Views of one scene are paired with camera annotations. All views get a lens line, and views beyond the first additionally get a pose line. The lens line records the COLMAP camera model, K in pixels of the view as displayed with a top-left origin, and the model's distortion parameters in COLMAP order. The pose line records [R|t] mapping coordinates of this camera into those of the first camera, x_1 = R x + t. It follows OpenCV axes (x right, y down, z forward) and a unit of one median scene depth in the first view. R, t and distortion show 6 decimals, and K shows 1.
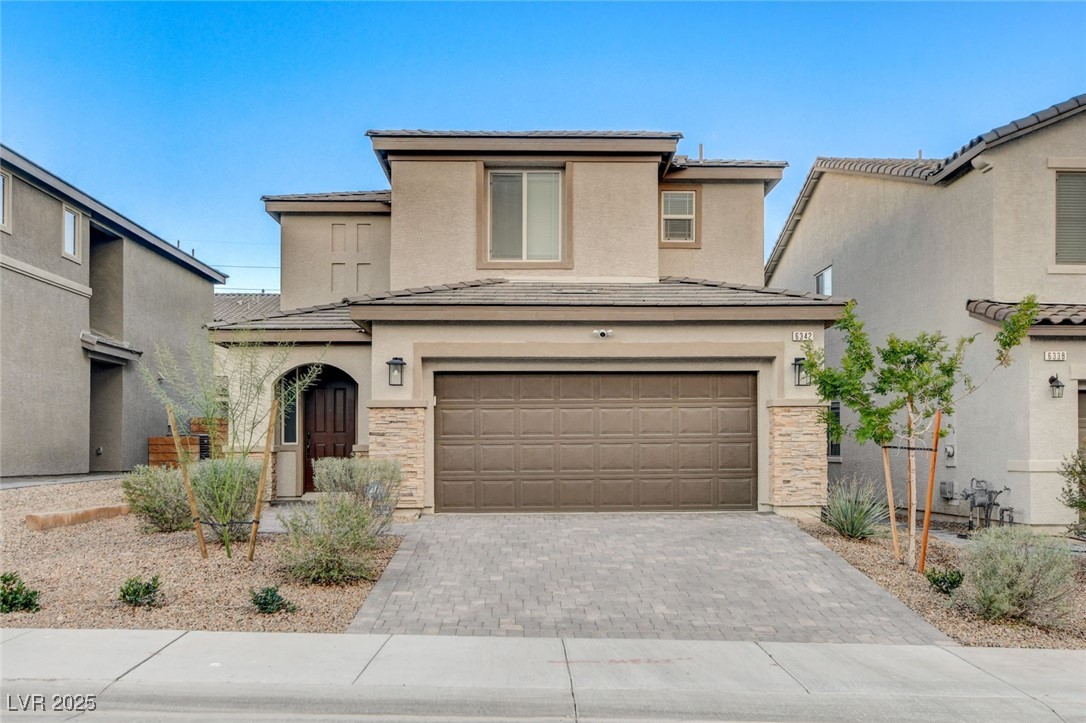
lens RADIAL K [[967.8, 0, 545.4], [0, 967.8, 376.5], [0, 0, 1]] dist [0.013942, 0.012668]
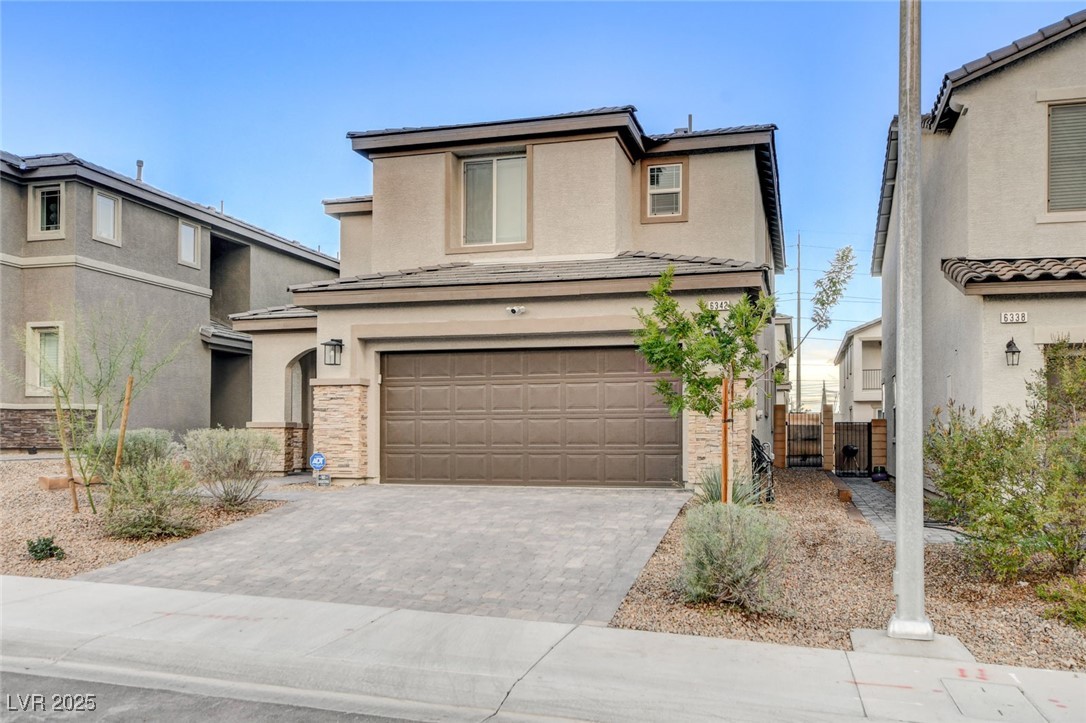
lens RADIAL K [[925.7, 0, 543.0], [0, 925.7, 361.5], [0, 0, 1]] dist [0.014824, 0.010813]
pose [[0.952166, -0.019091, -0.304984, 0.368293], [0.017628, 0.999816, -0.007550, 0.016684], [0.305072, 0.001813, 0.952328, 0.078232]]
